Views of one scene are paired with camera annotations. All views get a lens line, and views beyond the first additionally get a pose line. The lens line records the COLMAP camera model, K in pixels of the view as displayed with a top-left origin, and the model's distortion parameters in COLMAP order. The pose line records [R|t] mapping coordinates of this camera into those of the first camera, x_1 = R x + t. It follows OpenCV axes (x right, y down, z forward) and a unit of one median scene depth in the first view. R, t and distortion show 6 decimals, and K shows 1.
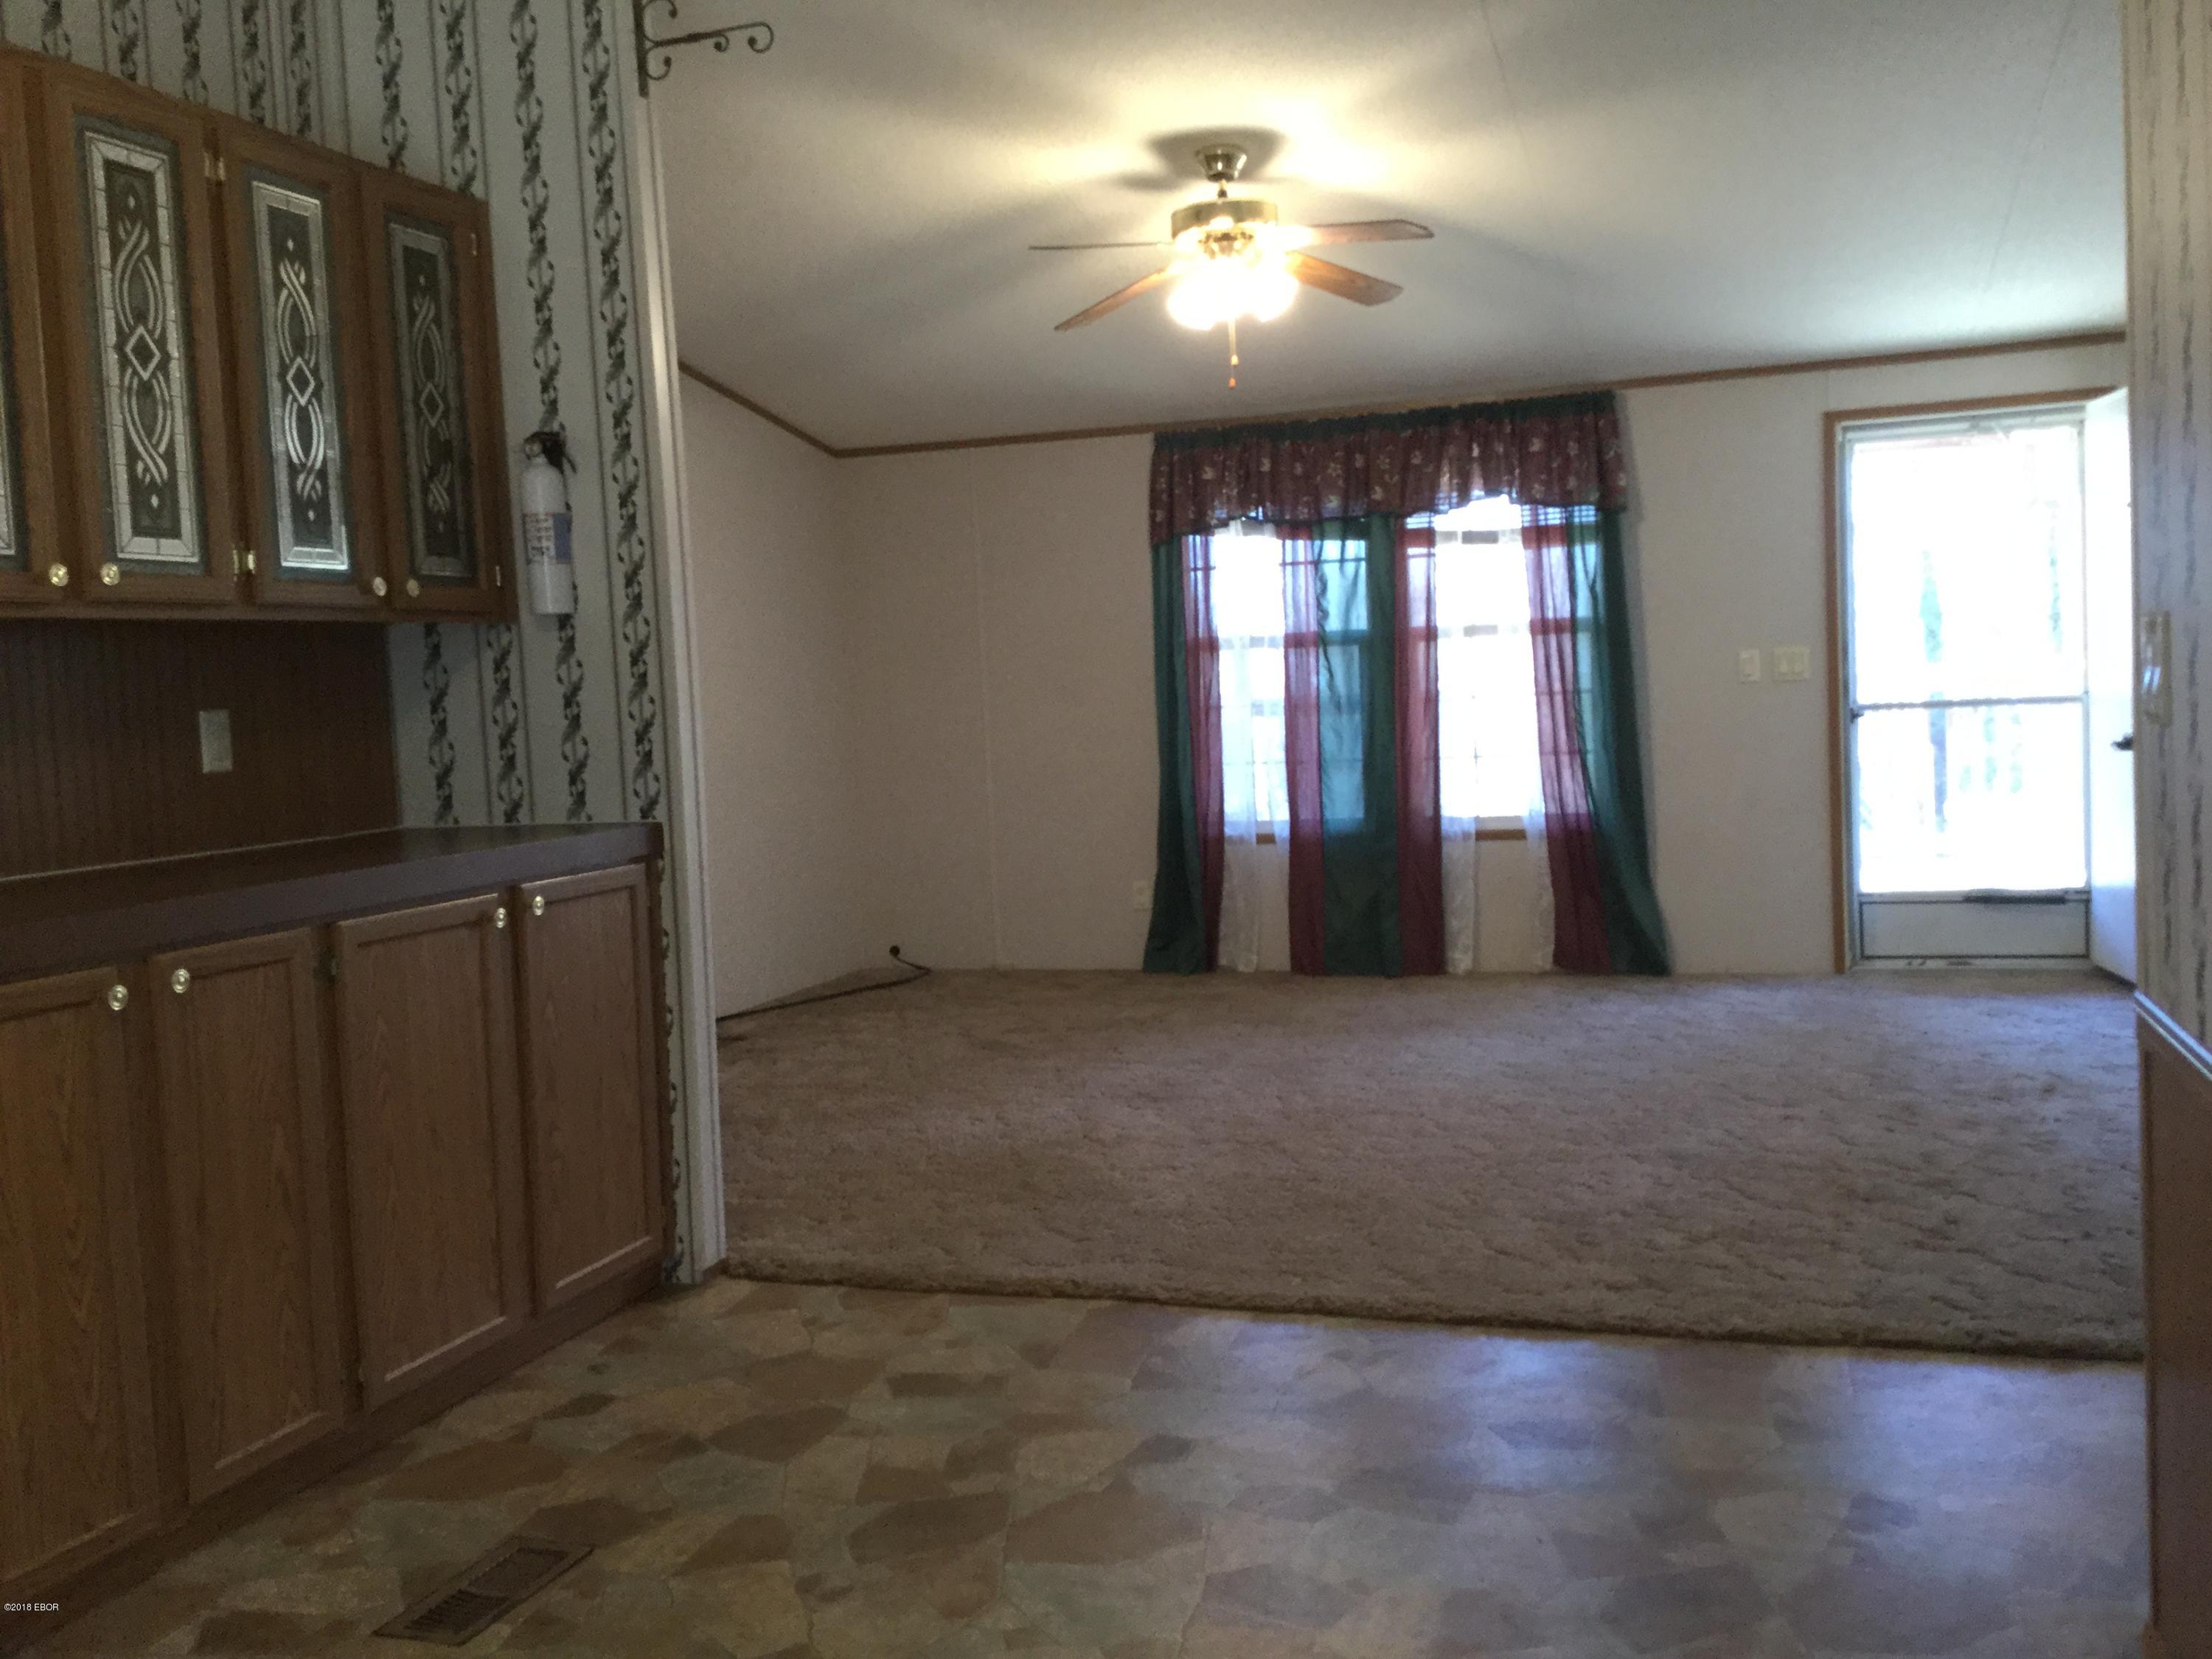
lens RADIAL K [[2021.4, 0, 1106.0], [0, 2021.4, 829.5], [0, 0, 1]] dist [0.097375, -0.156548]
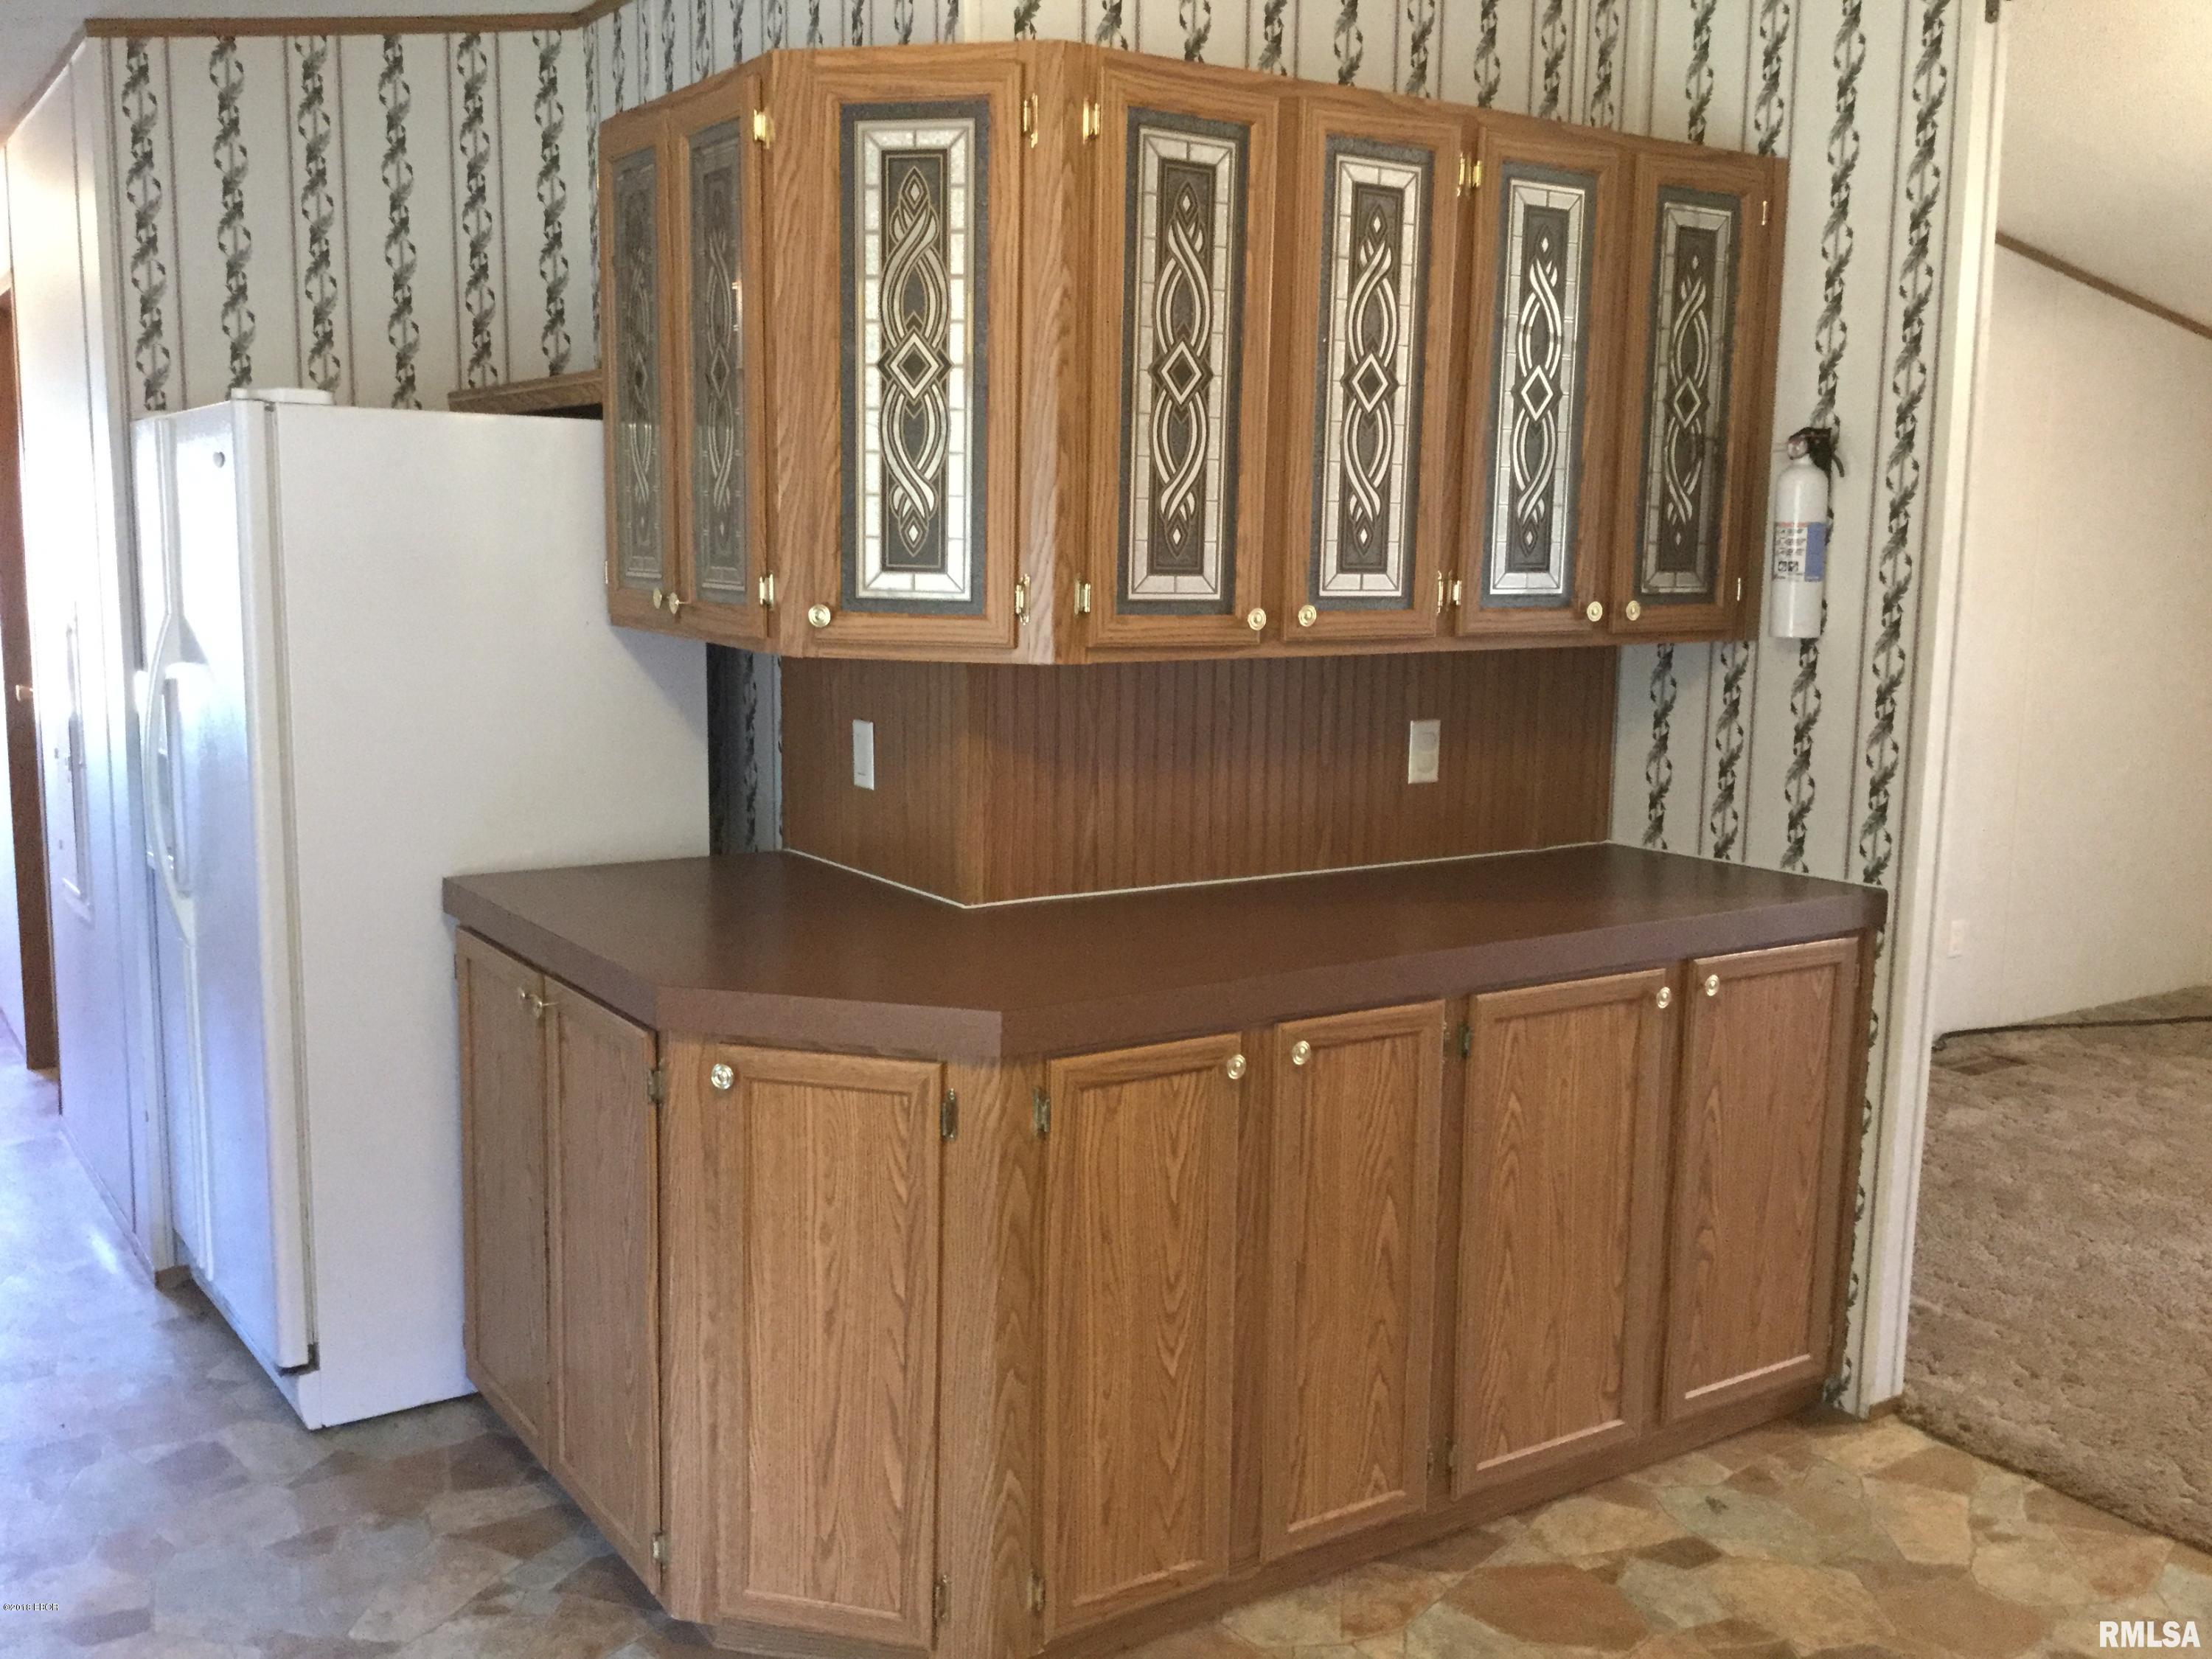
lens RADIAL K [[2021.4, 0, 1106.0], [0, 2021.4, 829.5], [0, 0, 1]] dist [0.097375, -0.156548]
pose [[0.794090, 0.142525, -0.590853, 0.025553], [-0.096782, 0.989365, 0.108580, -0.093354], [0.600045, -0.029038, 0.799439, 0.119264]]
